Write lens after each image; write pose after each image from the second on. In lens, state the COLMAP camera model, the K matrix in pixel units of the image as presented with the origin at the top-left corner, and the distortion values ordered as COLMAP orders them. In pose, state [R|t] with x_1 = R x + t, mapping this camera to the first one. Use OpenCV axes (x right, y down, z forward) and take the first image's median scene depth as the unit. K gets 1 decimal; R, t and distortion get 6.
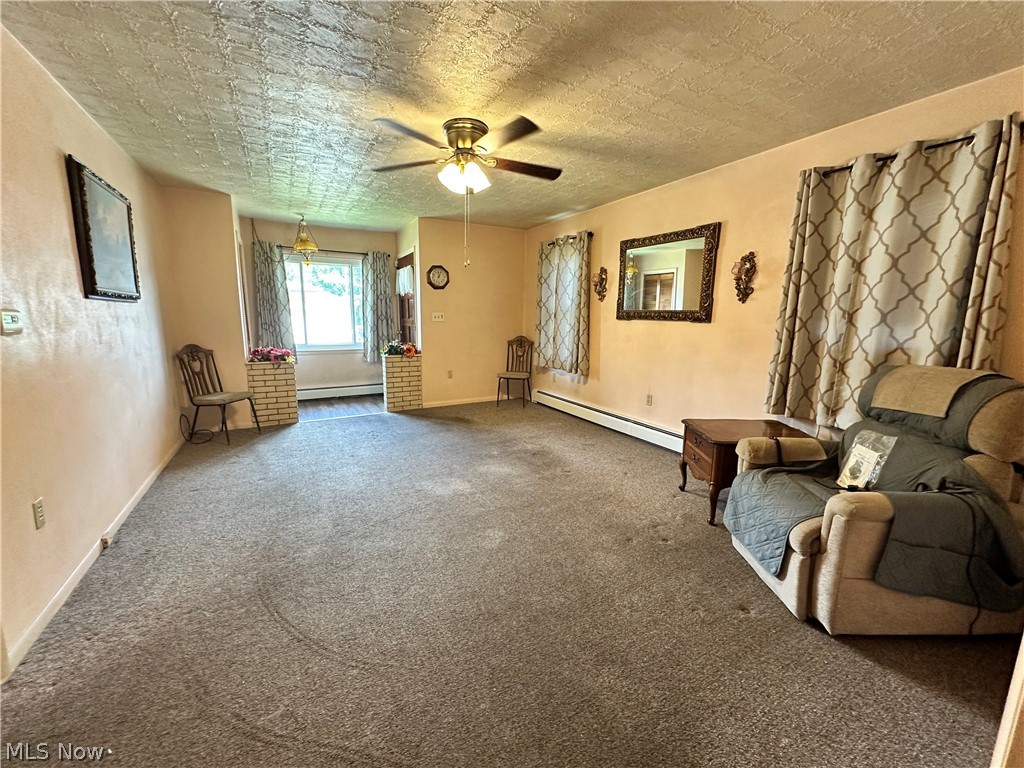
lens RADIAL K [[409.1, 0, 513.2], [0, 409.1, 384.2], [0, 0, 1]] dist [-0.002713, -0.000212]
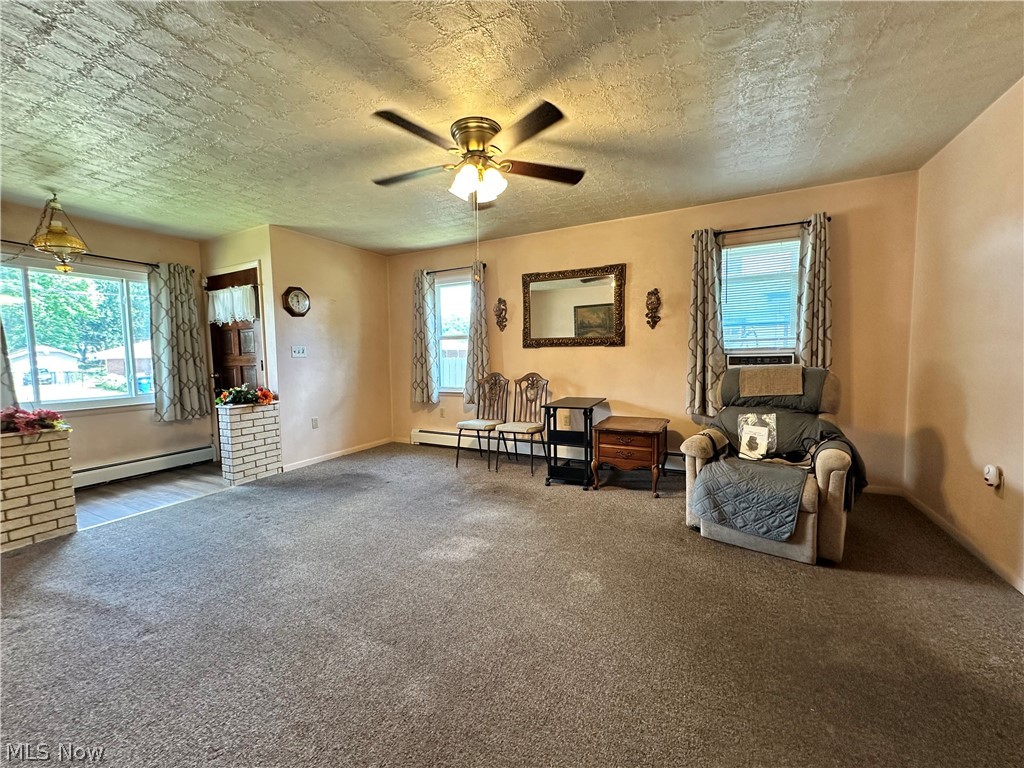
lens RADIAL K [[409.1, 0, 513.2], [0, 409.1, 384.2], [0, 0, 1]] dist [-0.002713, -0.000212]
pose [[0.828443, -0.064484, 0.556349, -0.360598], [0.119606, 0.990804, -0.063263, -0.004475], [-0.547153, 0.118952, 0.828537, 0.170784]]
